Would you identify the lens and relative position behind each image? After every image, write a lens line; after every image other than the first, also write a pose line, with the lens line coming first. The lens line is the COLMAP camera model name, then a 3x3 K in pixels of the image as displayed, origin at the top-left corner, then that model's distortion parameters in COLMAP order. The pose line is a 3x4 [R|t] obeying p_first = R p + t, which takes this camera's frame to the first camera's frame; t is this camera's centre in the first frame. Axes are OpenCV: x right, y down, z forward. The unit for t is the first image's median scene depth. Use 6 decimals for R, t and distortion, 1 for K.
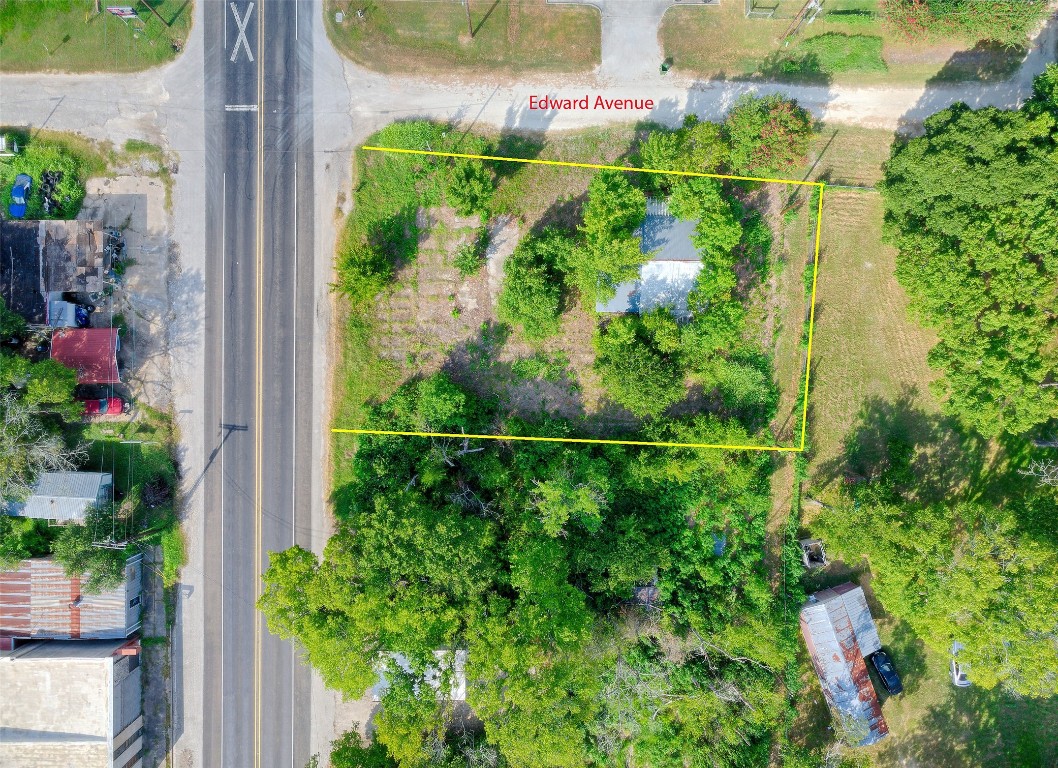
lens RADIAL K [[691.9, 0, 526.1], [0, 691.9, 380.5], [0, 0, 1]] dist [-0.004144, 0.003230]
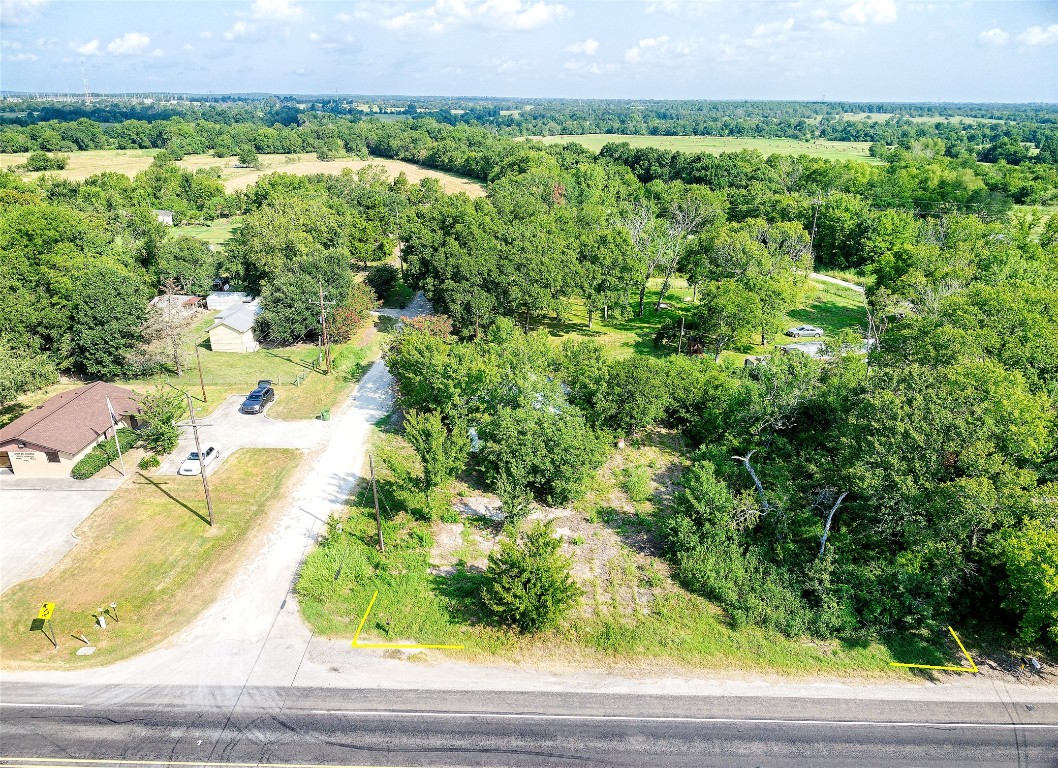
lens RADIAL K [[697.5, 0, 527.6], [0, 697.5, 382.0], [0, 0, 1]] dist [-0.004669, 0.001626]
pose [[0.008999, -0.386462, 0.922261, -0.724994], [0.999923, 0.011333, -0.005008, -0.148978], [-0.008517, 0.922236, 0.386534, 0.556288]]
